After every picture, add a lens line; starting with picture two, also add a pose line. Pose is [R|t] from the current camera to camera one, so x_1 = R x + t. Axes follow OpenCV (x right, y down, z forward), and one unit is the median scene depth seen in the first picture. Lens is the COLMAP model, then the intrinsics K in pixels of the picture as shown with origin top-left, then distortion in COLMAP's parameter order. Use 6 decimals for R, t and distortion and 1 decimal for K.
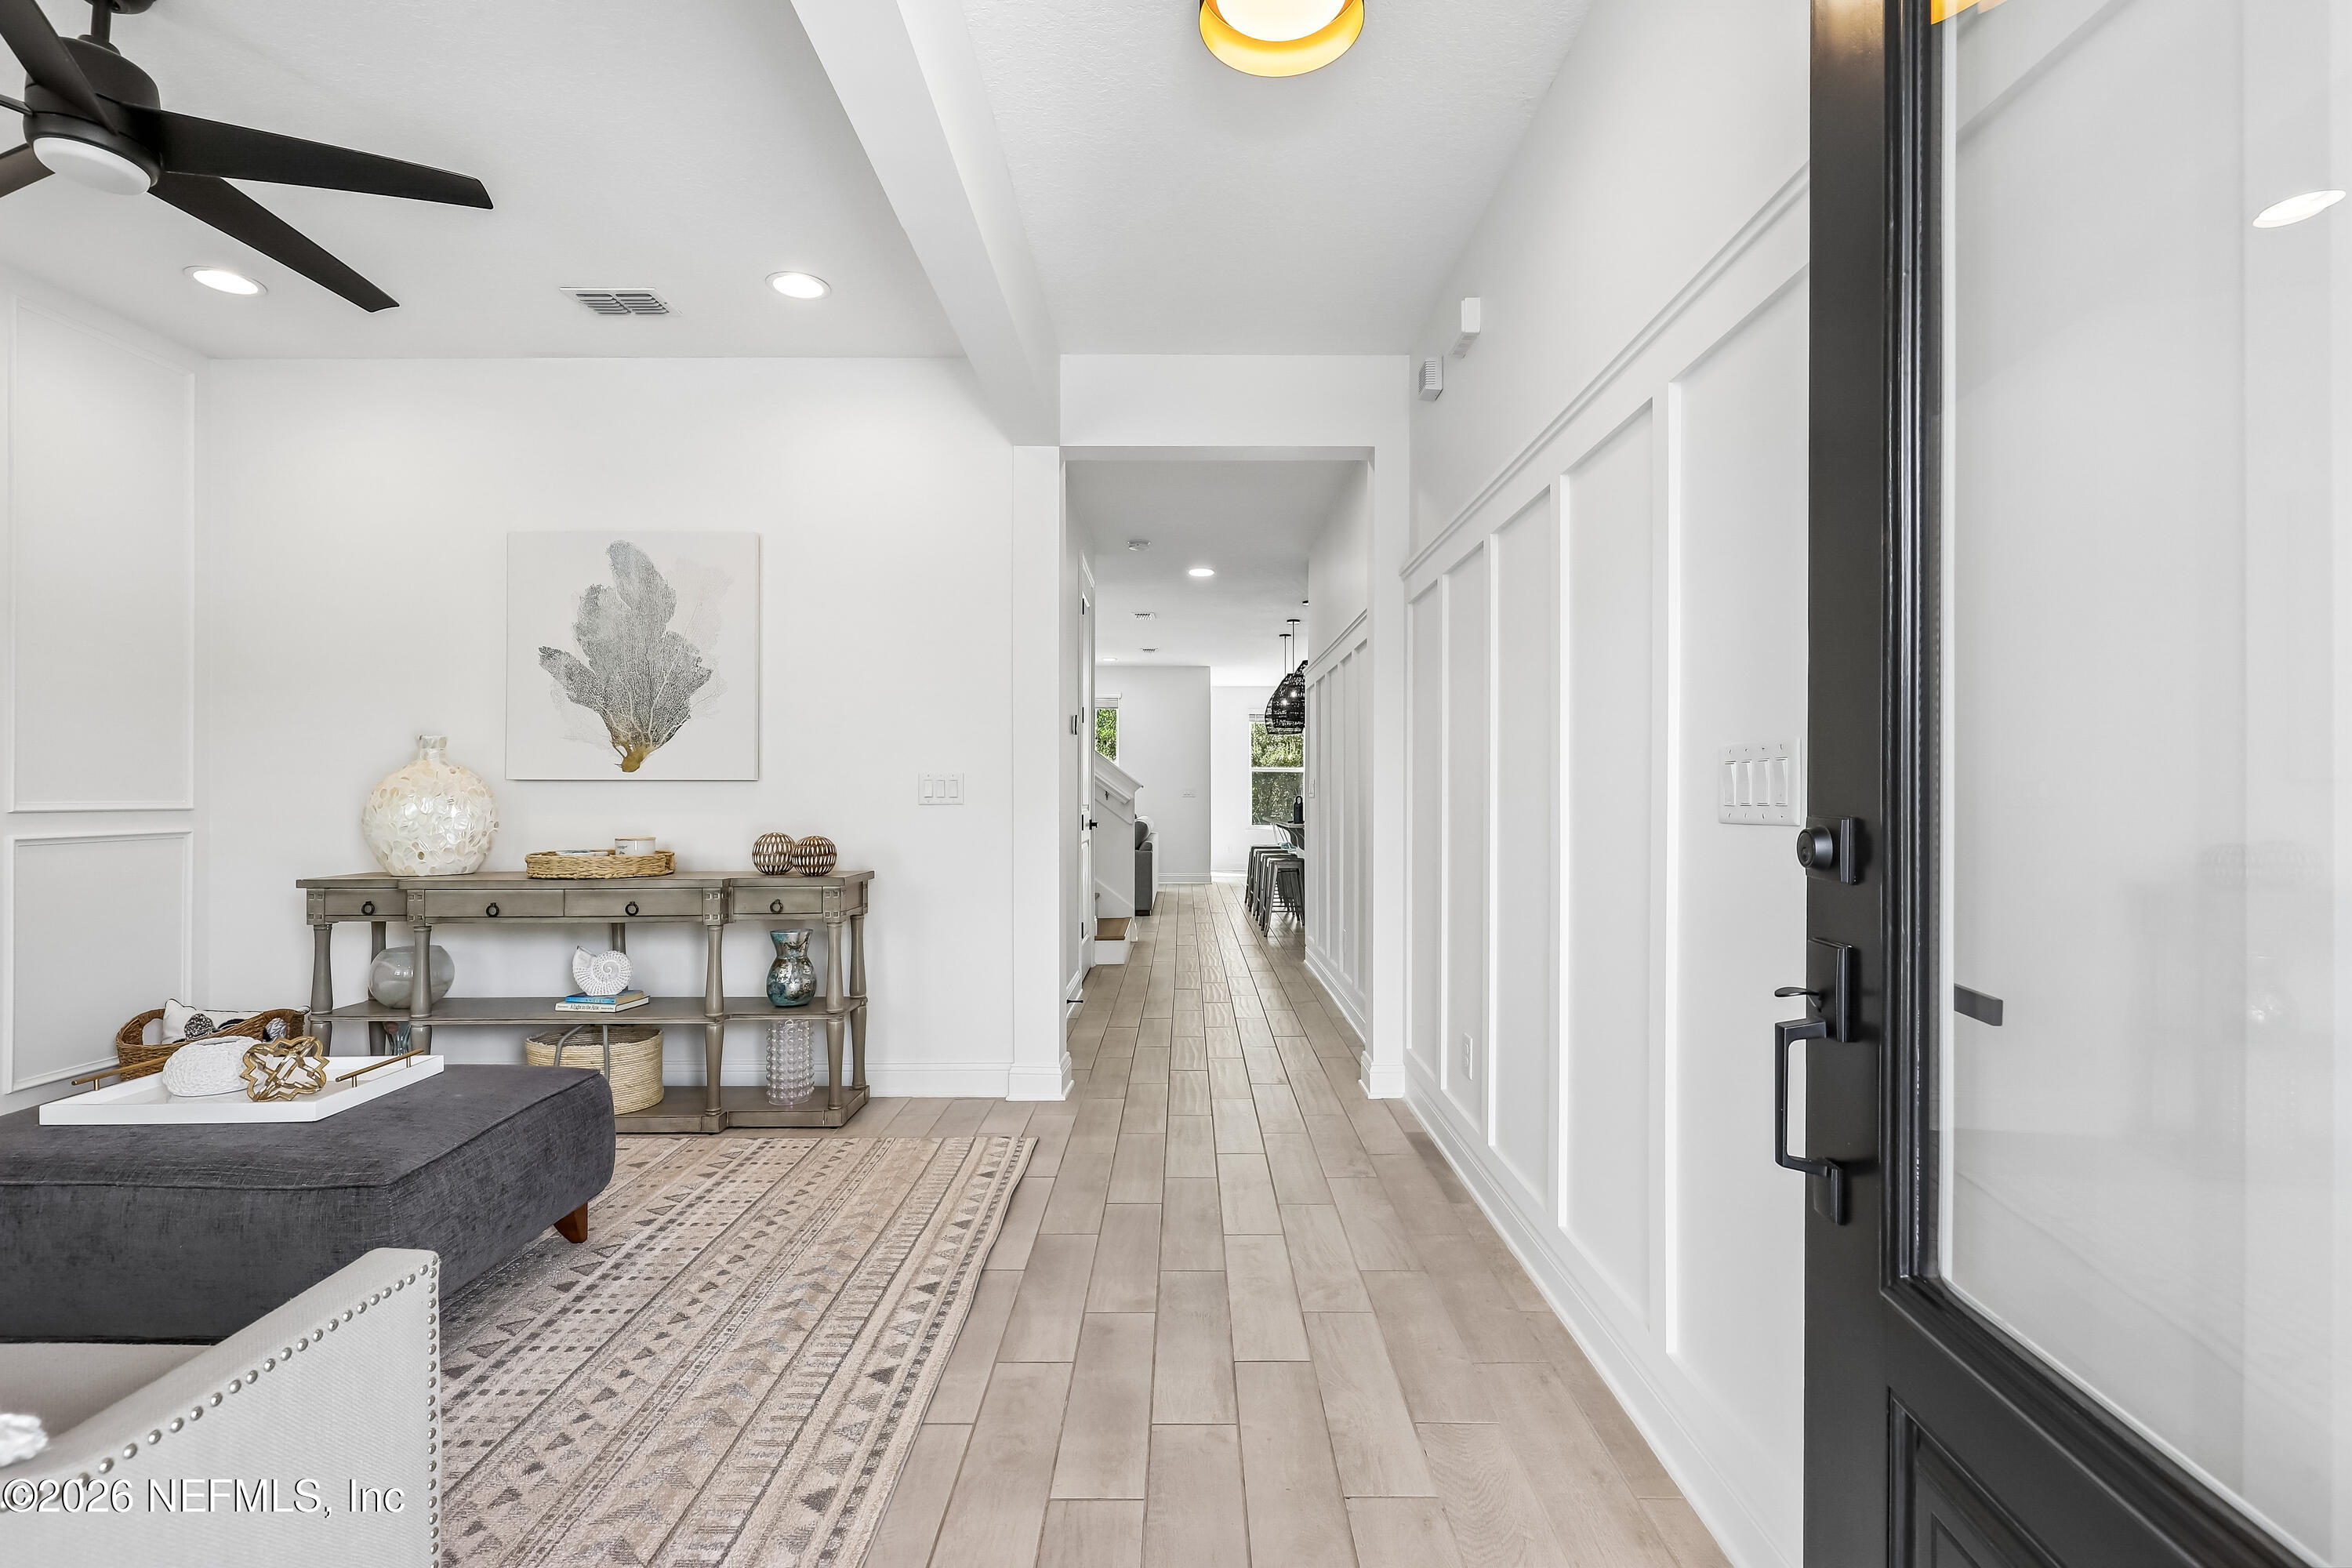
lens RADIAL K [[1063.1, 0, 1179.8], [0, 1063.1, 791.2], [0, 0, 1]] dist [-0.001114, -0.000403]
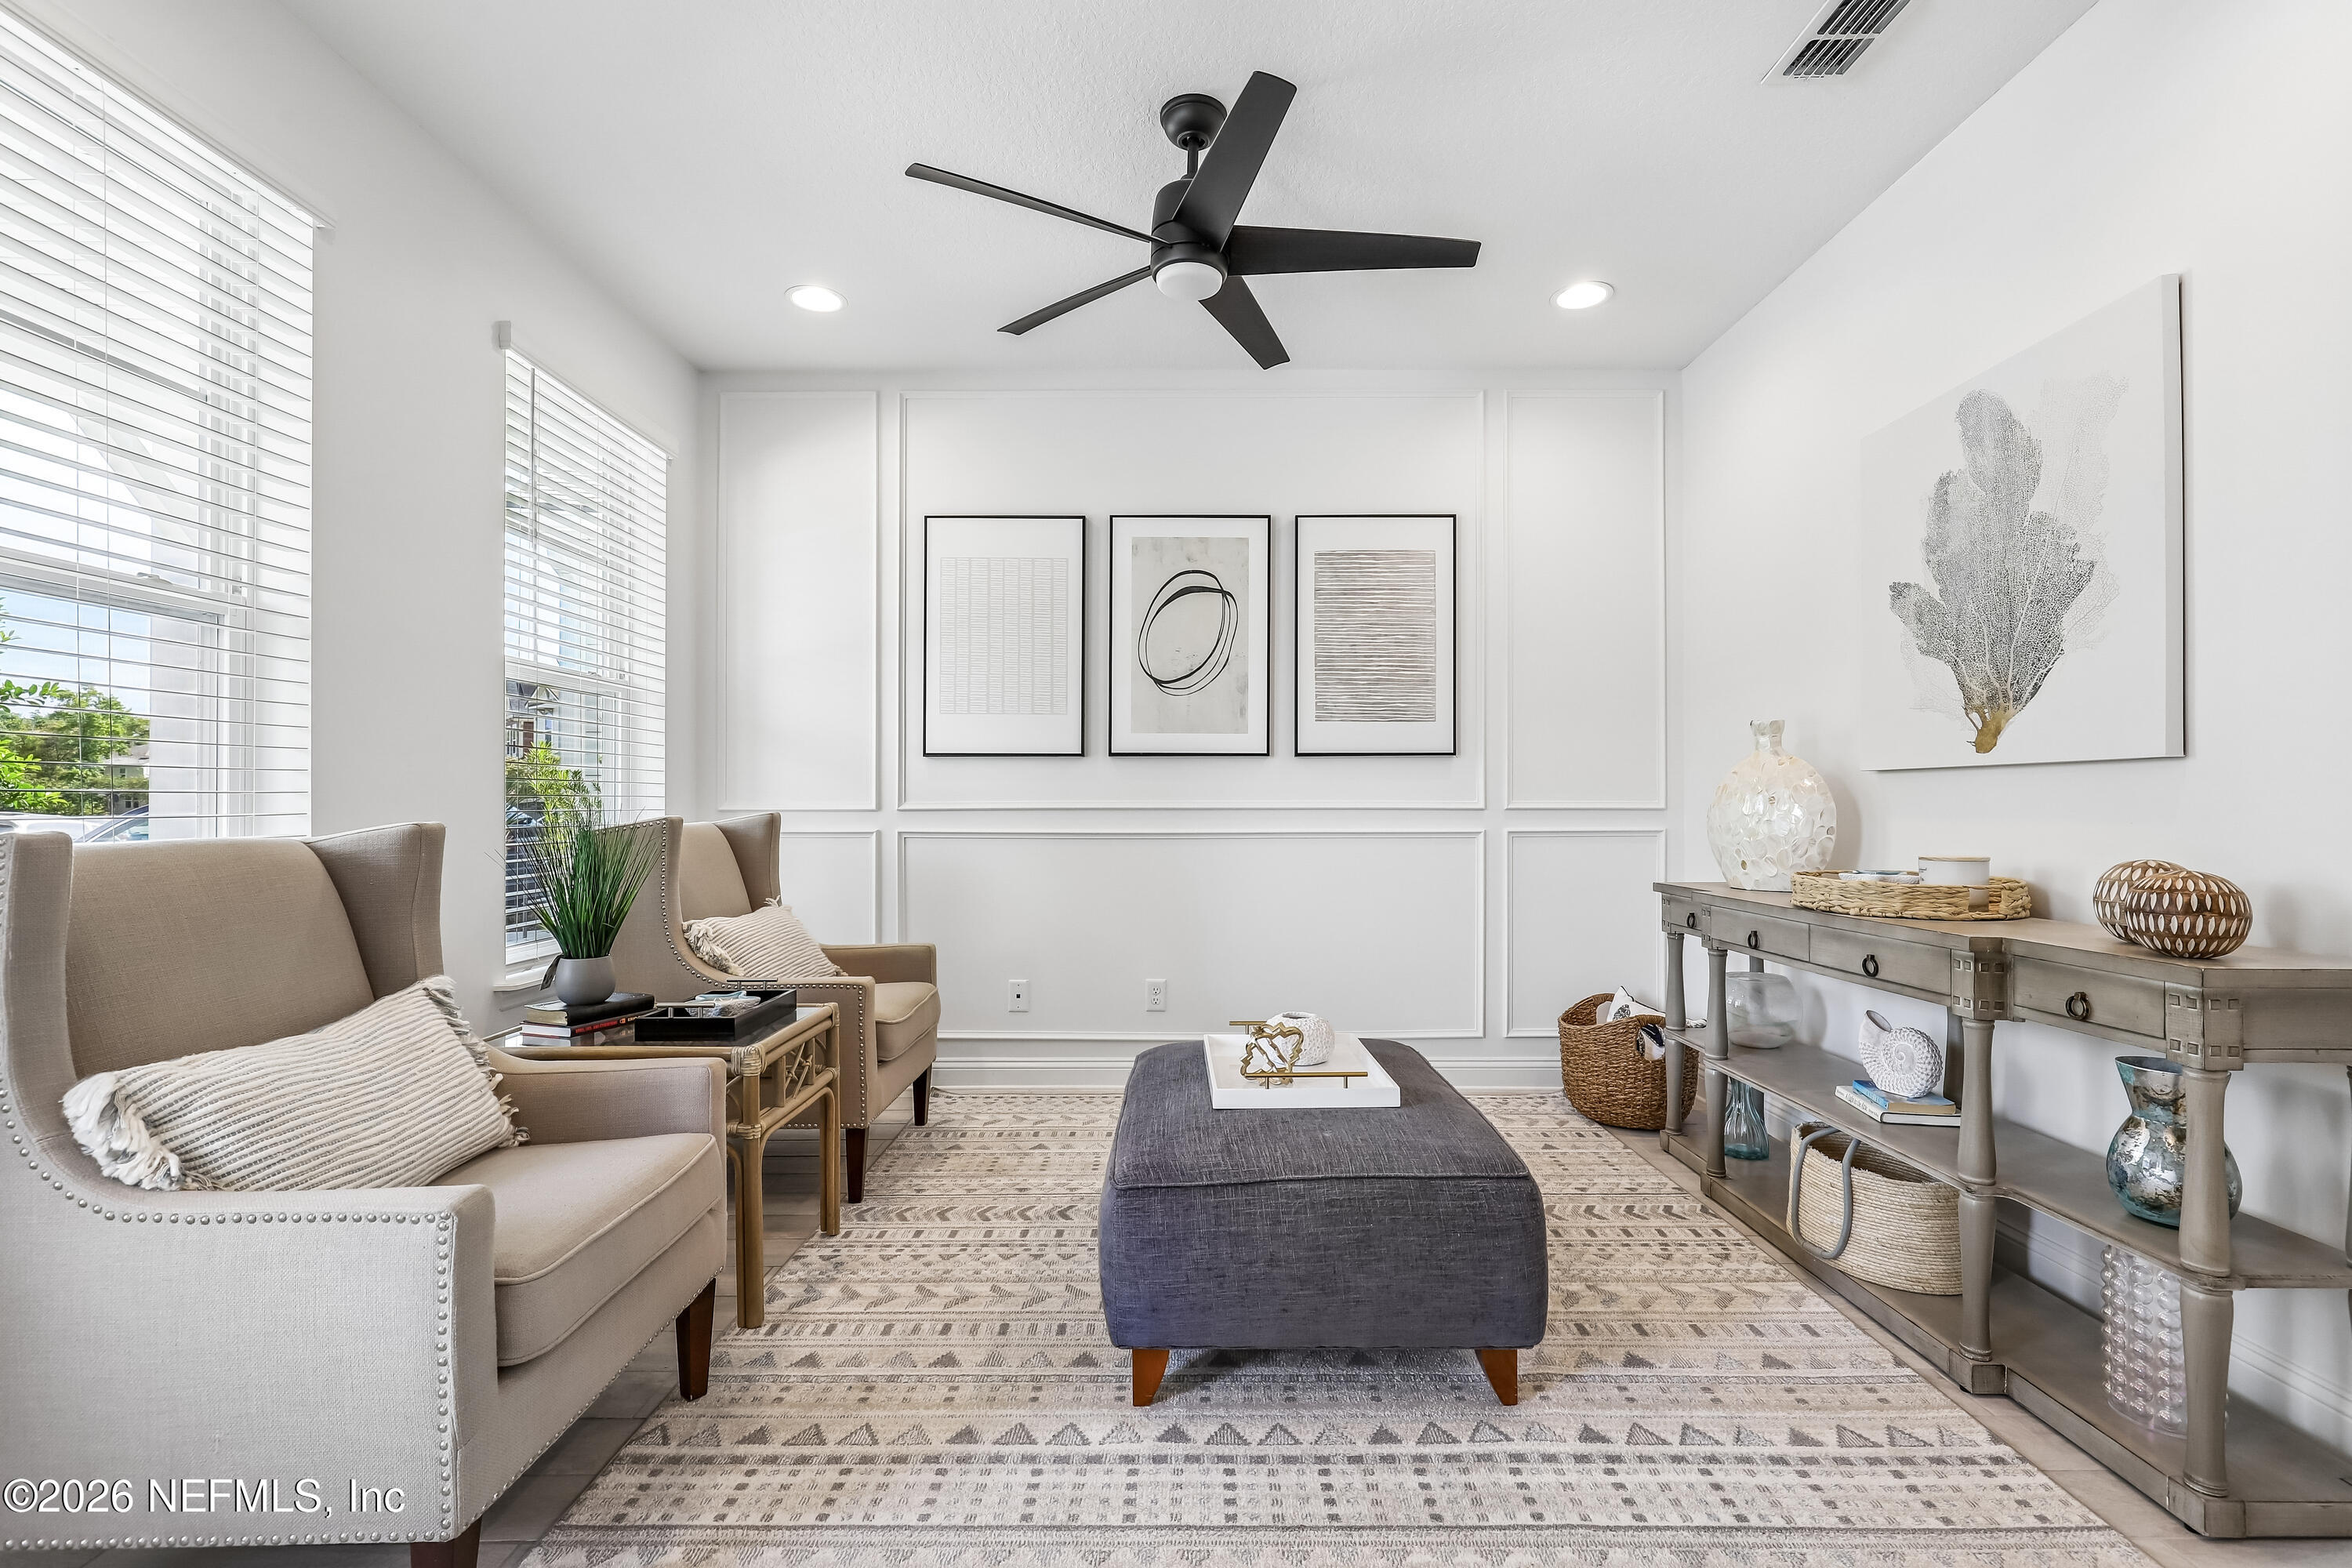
lens RADIAL K [[1063.1, 0, 1179.8], [0, 1063.1, 791.2], [0, 0, 1]] dist [-0.001114, -0.000403]
pose [[0.004925, -0.012209, -0.999913, 0.115995], [0.002522, 0.999922, -0.012196, 0.011885], [0.999985, -0.002462, 0.004955, 0.554717]]
